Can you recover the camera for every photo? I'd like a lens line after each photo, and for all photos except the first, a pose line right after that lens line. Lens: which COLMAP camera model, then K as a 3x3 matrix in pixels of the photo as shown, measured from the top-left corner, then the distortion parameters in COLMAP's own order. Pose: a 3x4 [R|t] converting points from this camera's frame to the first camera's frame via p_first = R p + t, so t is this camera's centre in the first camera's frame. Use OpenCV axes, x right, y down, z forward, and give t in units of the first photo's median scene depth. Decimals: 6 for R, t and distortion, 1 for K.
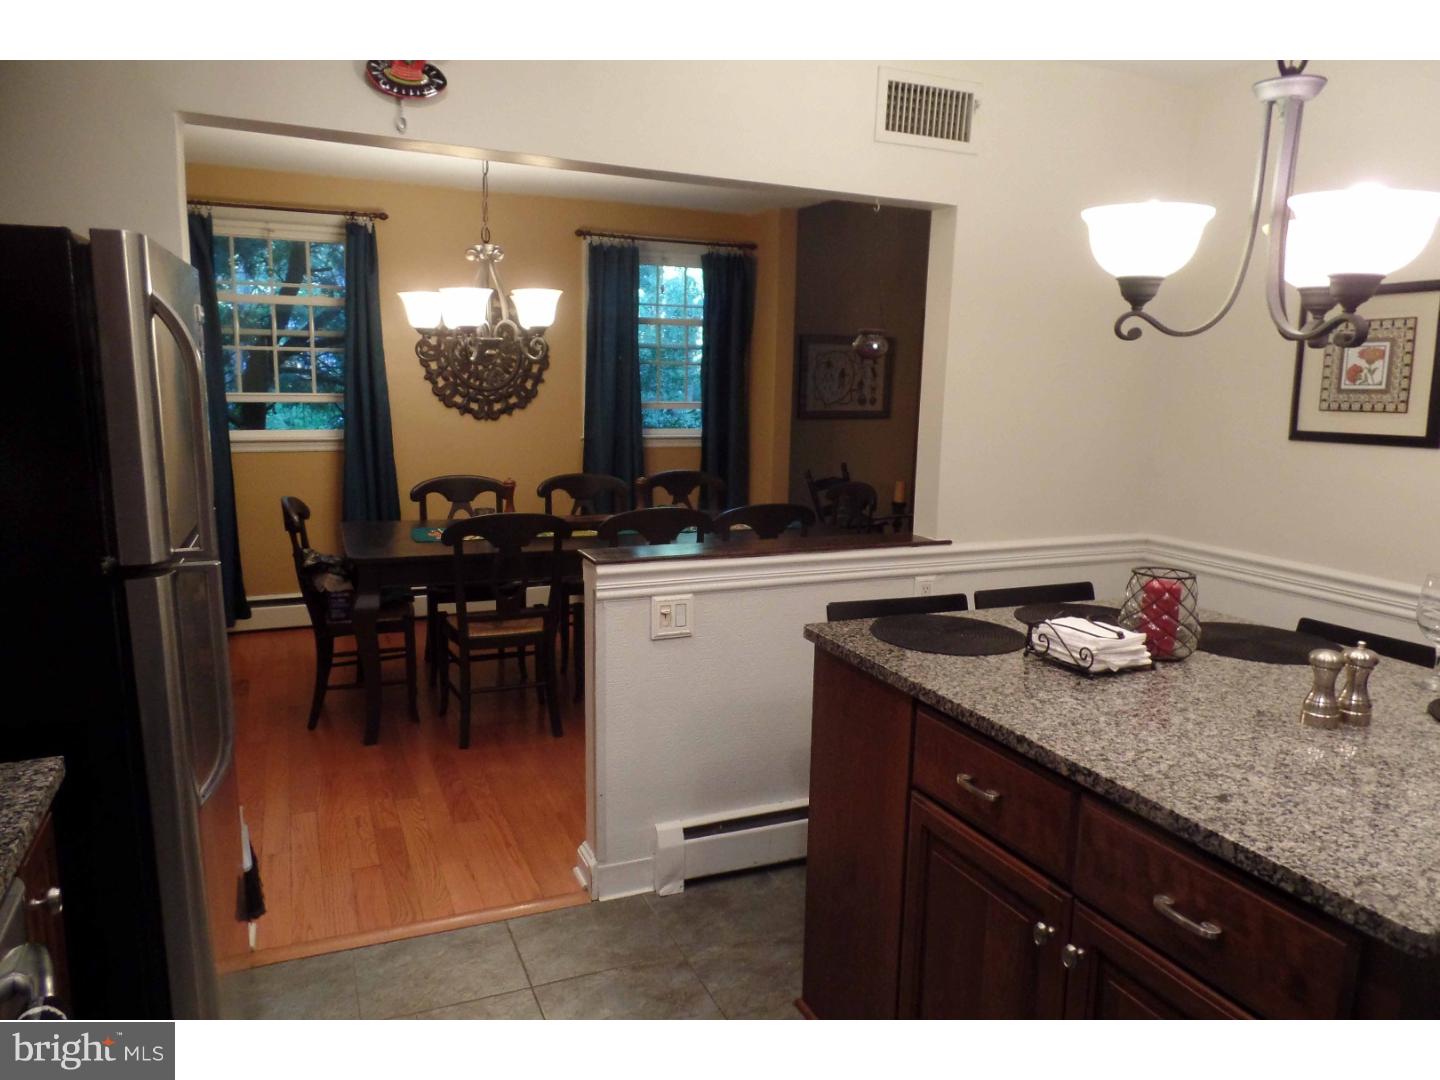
lens RADIAL K [[973.0, 0, 720.0], [0, 973.0, 540.0], [0, 0, 1]] dist [0.004891, -0.035452]
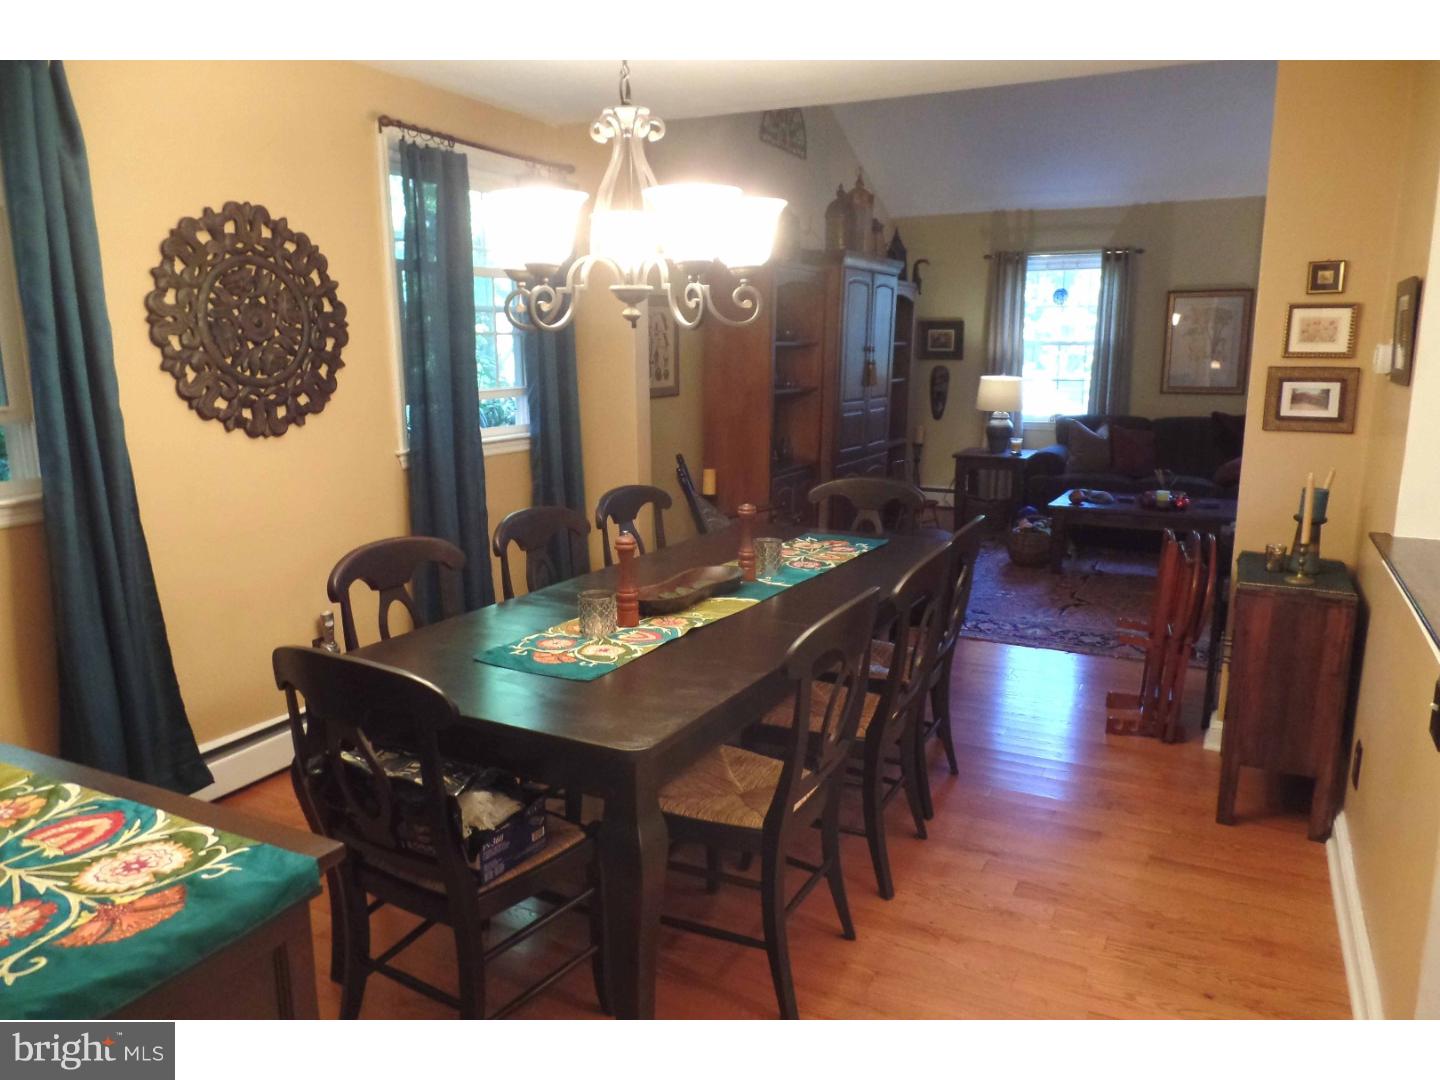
lens RADIAL K [[973.0, 0, 720.0], [0, 973.0, 540.0], [0, 0, 1]] dist [0.004891, -0.035452]
pose [[0.776884, -0.145258, 0.612659, -0.391611], [0.122759, 0.989296, 0.078891, -0.075441], [-0.617561, 0.013920, 0.786400, 0.385369]]
